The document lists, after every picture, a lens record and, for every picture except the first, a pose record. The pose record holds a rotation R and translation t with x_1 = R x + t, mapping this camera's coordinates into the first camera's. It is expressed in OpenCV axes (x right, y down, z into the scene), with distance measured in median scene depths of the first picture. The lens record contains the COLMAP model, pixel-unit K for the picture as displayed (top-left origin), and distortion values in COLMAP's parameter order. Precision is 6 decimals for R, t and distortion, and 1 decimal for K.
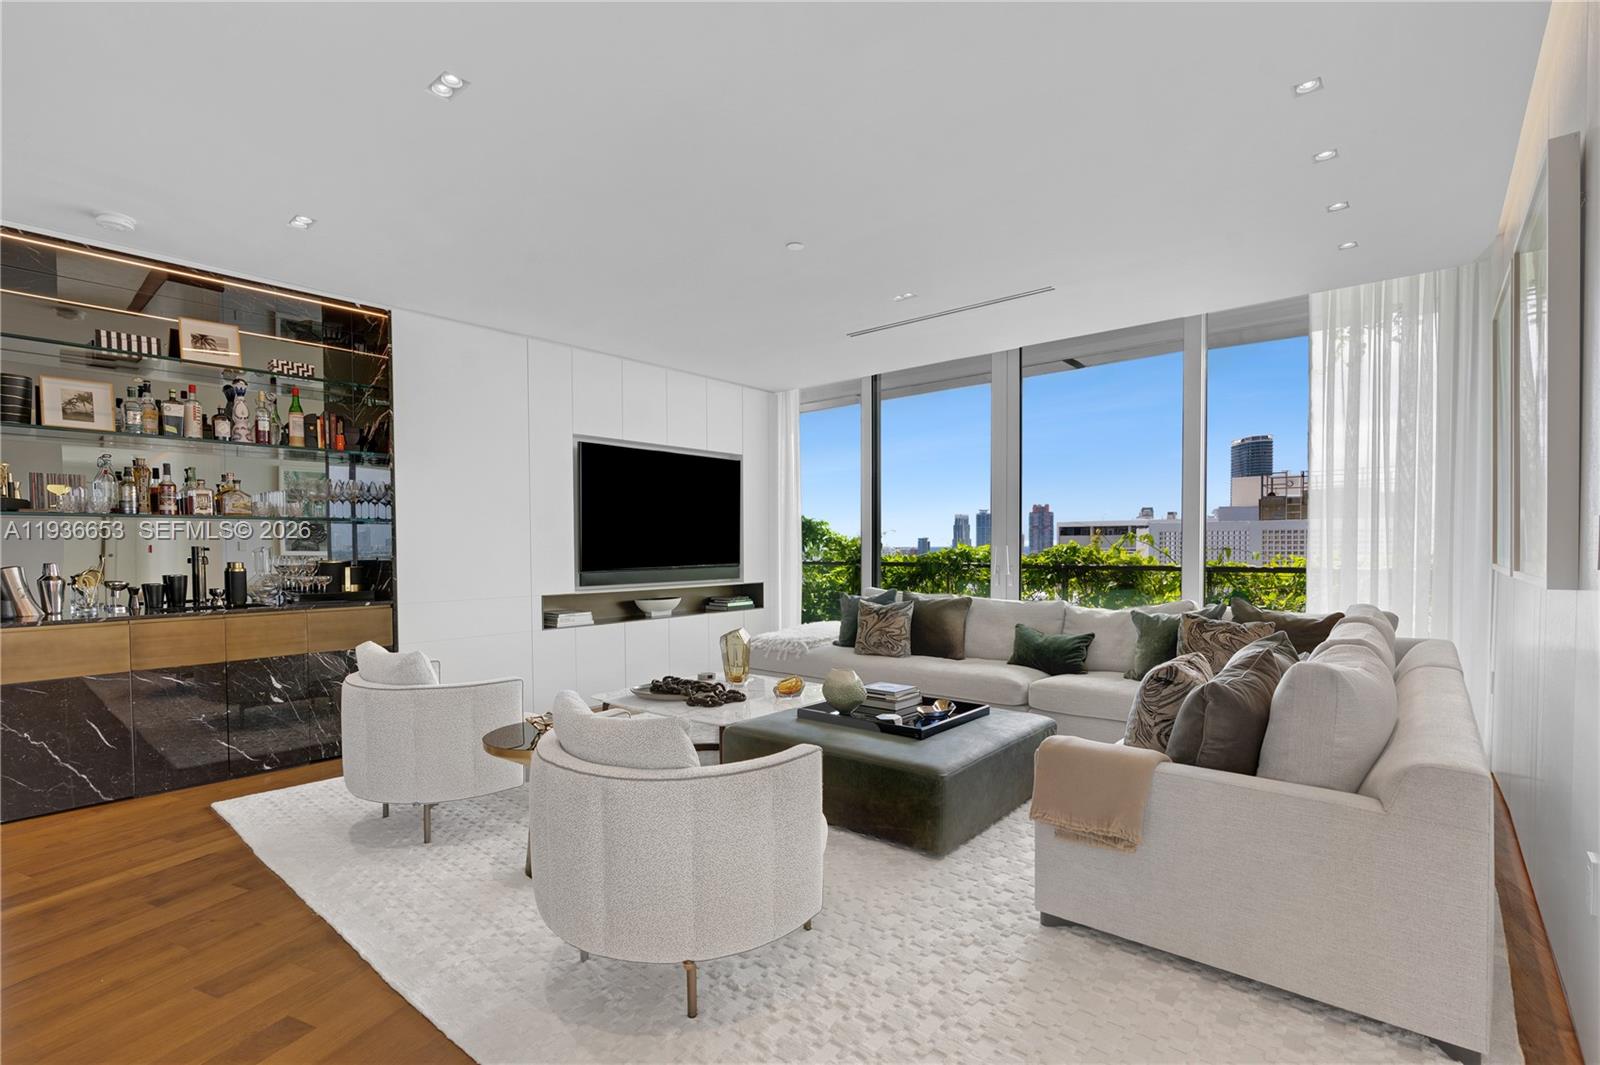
lens RADIAL K [[735.5, 0, 800.0], [0, 735.5, 532.5], [0, 0, 1]] dist [-0.039653, 0.000203]
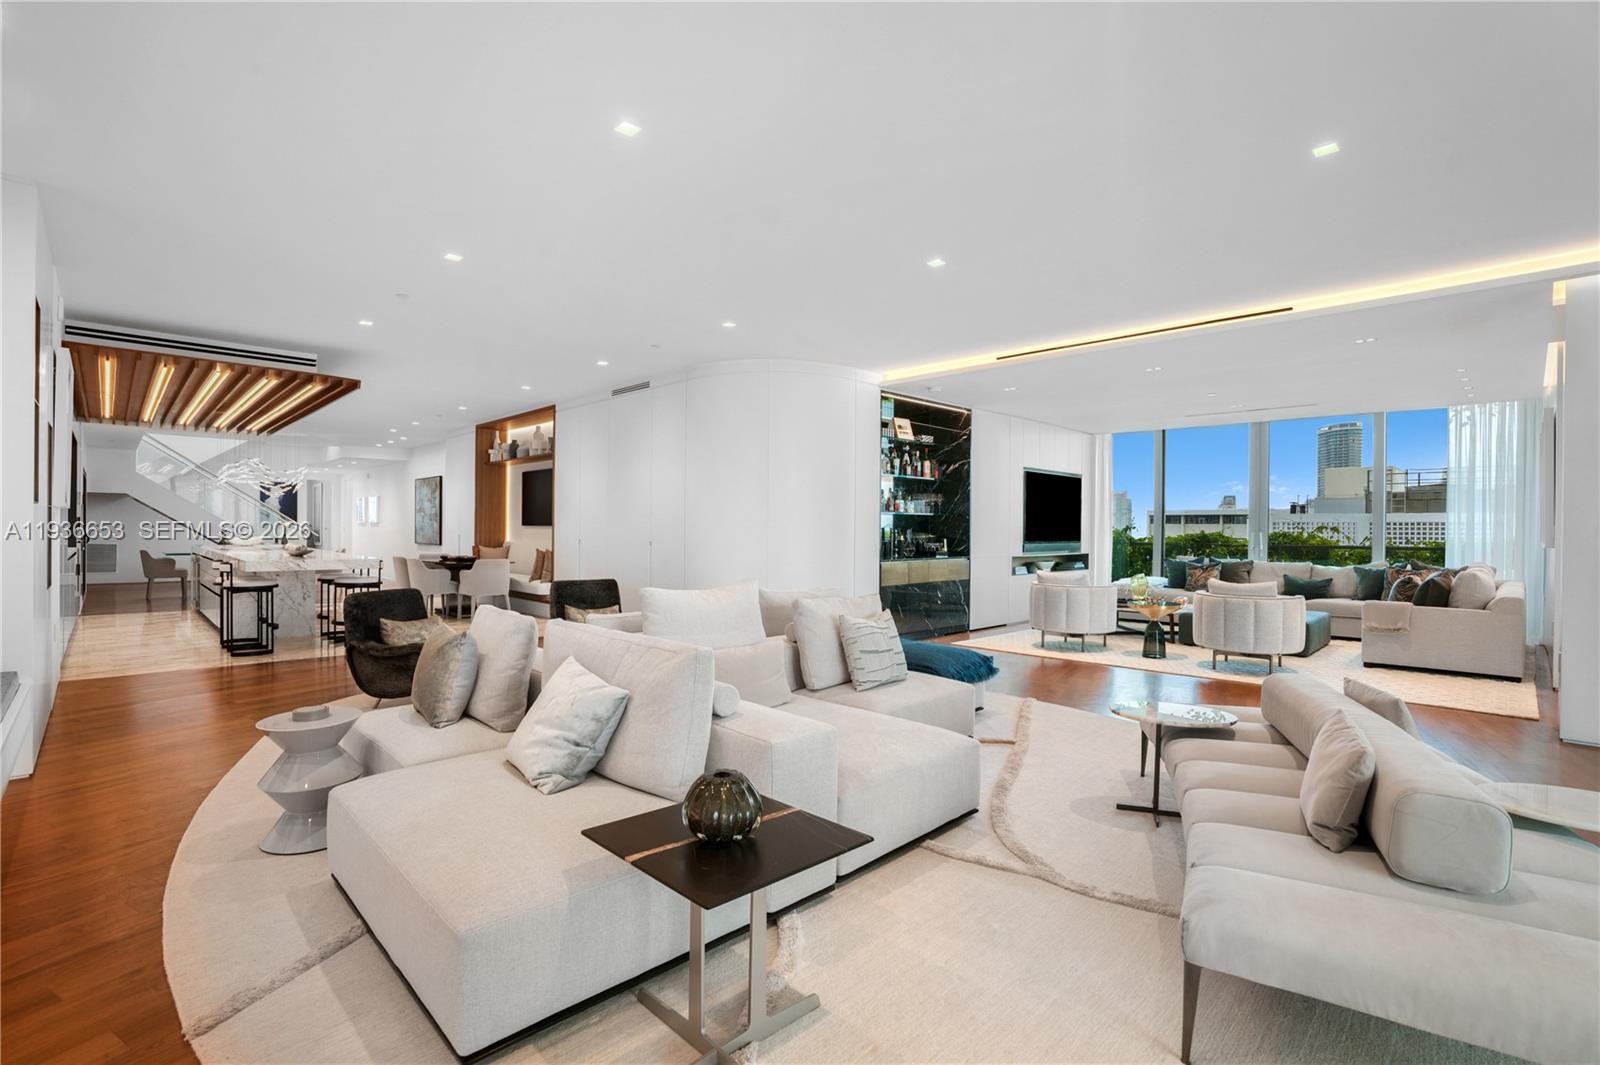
lens RADIAL K [[735.5, 0, 800.0], [0, 735.5, 532.5], [0, 0, 1]] dist [-0.039653, 0.000203]
pose [[0.996520, 0.014186, -0.082135, -0.687688], [-0.012345, 0.999662, 0.022877, -0.009181], [0.082431, -0.021784, 0.996359, -0.824397]]
